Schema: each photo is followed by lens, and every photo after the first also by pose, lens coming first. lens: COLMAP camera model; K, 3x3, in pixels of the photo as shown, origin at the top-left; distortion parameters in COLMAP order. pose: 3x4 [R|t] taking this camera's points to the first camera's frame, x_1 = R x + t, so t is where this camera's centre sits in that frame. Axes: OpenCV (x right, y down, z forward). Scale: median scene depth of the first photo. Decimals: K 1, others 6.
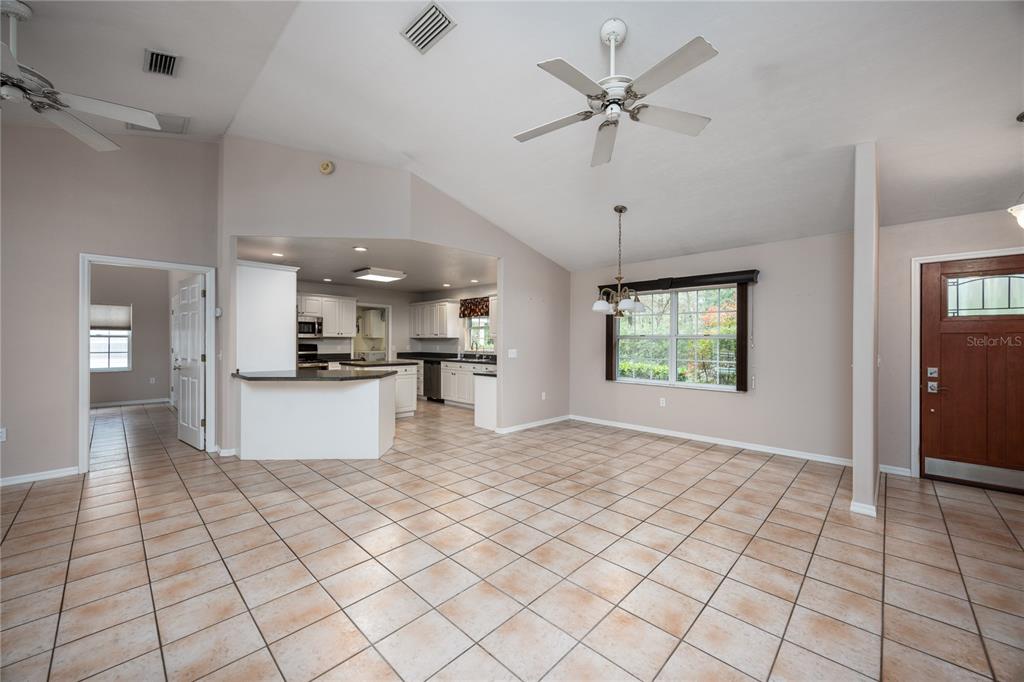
lens RADIAL K [[395.7, 0, 512.9], [0, 395.7, 340.8], [0, 0, 1]] dist [-0.001695, 0.000041]
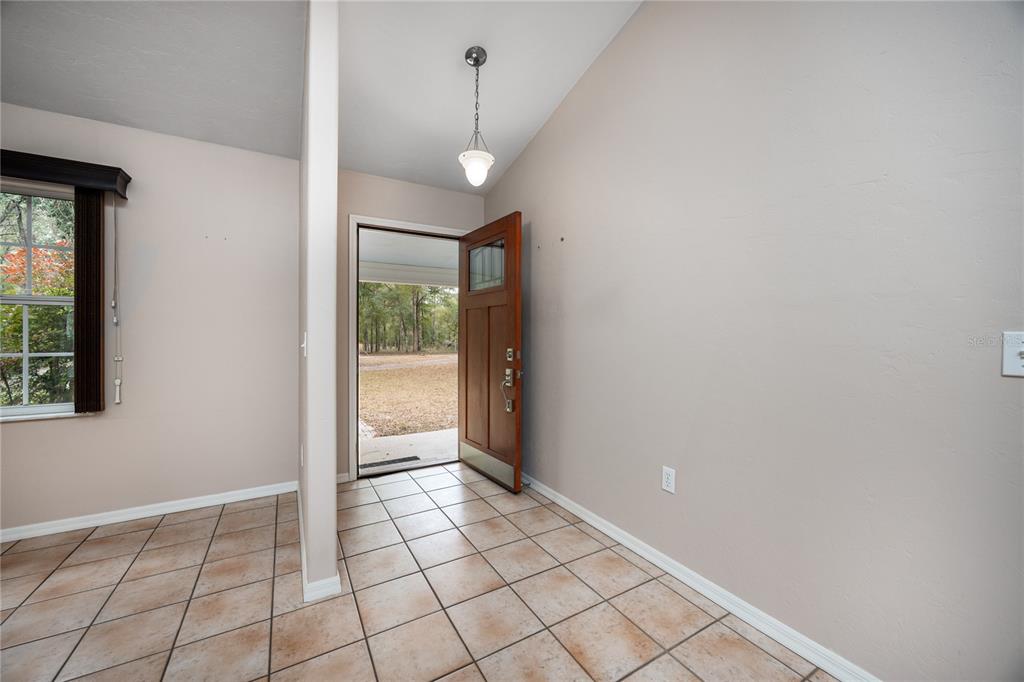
lens RADIAL K [[395.7, 0, 512.1], [0, 395.7, 335.0], [0, 0, 1]] dist [-0.001695, 0.000041]
pose [[0.281916, -0.005248, 0.959425, 0.237521], [0.002793, 0.999985, 0.004650, 0.028396], [-0.959435, 0.001369, 0.281926, 0.331282]]
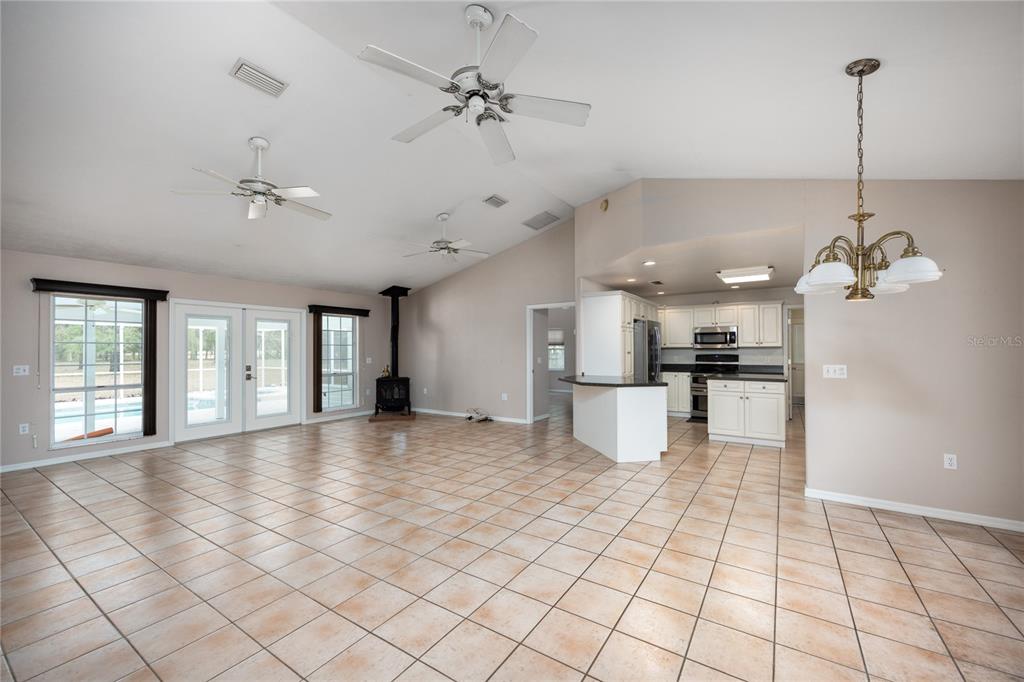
lens RADIAL K [[404.1, 0, 512.6], [0, 404.1, 346.1], [0, 0, 1]] dist [0.003100, -0.000087]
pose [[0.181980, -0.015923, -0.983173, 0.578557], [0.005700, 0.999869, -0.015138, -0.000500], [0.983286, -0.002849, 0.182046, 0.444238]]
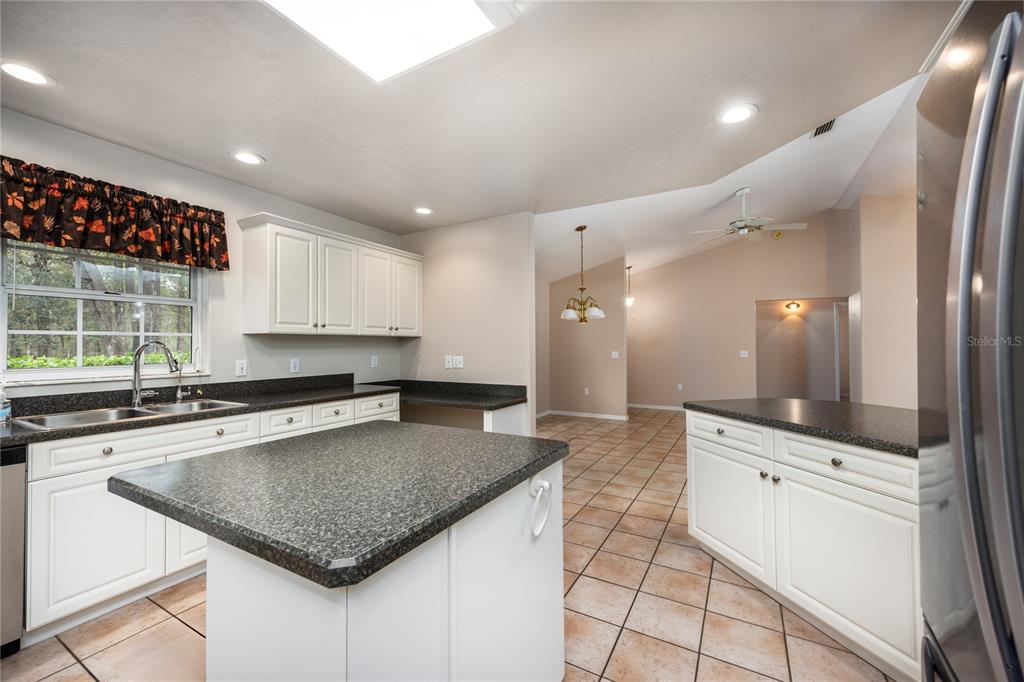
lens RADIAL K [[404.1, 0, 518.4], [0, 404.1, 343.3], [0, 0, 1]] dist [0.003100, -0.000087]
pose [[-0.263436, 0.002983, 0.964672, -0.709328], [-0.000937, 0.999994, -0.003348, 0.001892], [-0.964677, -0.001786, -0.263431, 1.301770]]
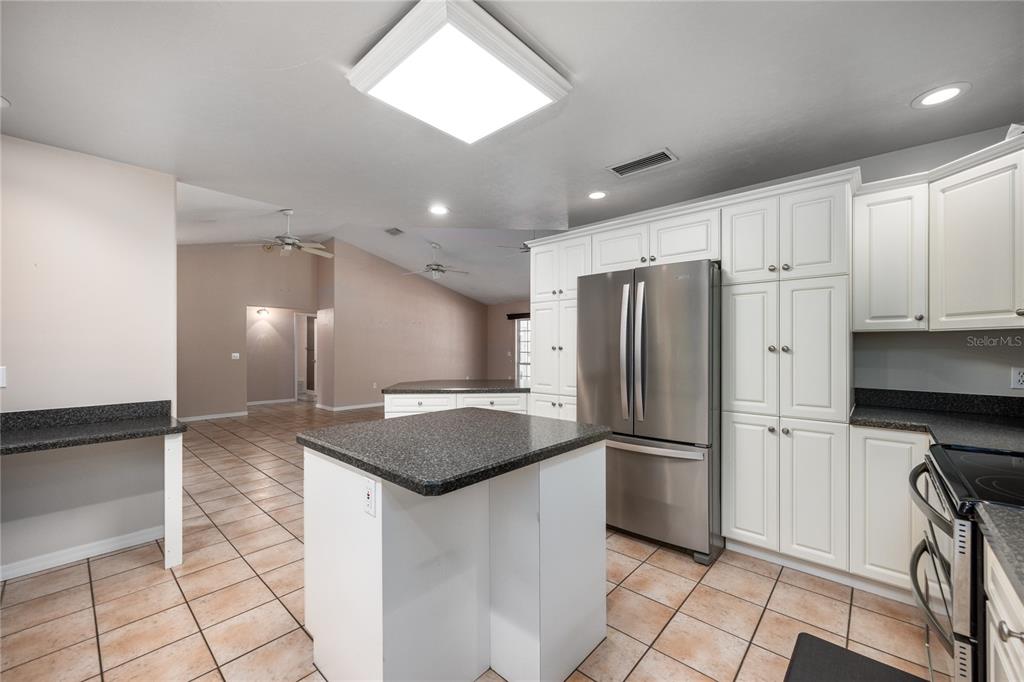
lens RADIAL K [[395.7, 0, 522.8], [0, 395.7, 347.4], [0, 0, 1]] dist [-0.001695, 0.000041]
pose [[-0.998613, -0.003487, -0.052529, -0.482181], [-0.003410, 0.999993, -0.001554, 0.001881], [0.052534, -0.001373, -0.998618, 1.657973]]
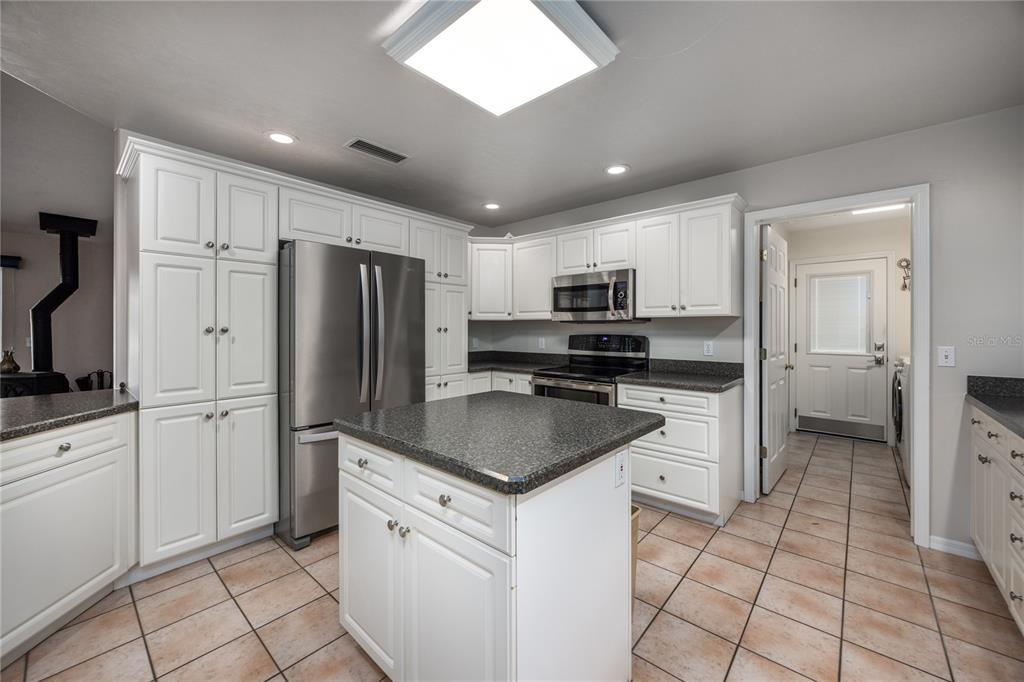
lens RADIAL K [[395.7, 0, 517.5], [0, 395.7, 327.3], [0, 0, 1]] dist [-0.001695, 0.000041]
pose [[0.048966, -0.004041, -0.998792, -0.130043], [0.003319, 0.999987, -0.003883, 0.001468], [0.998795, -0.003124, 0.048978, 1.322043]]
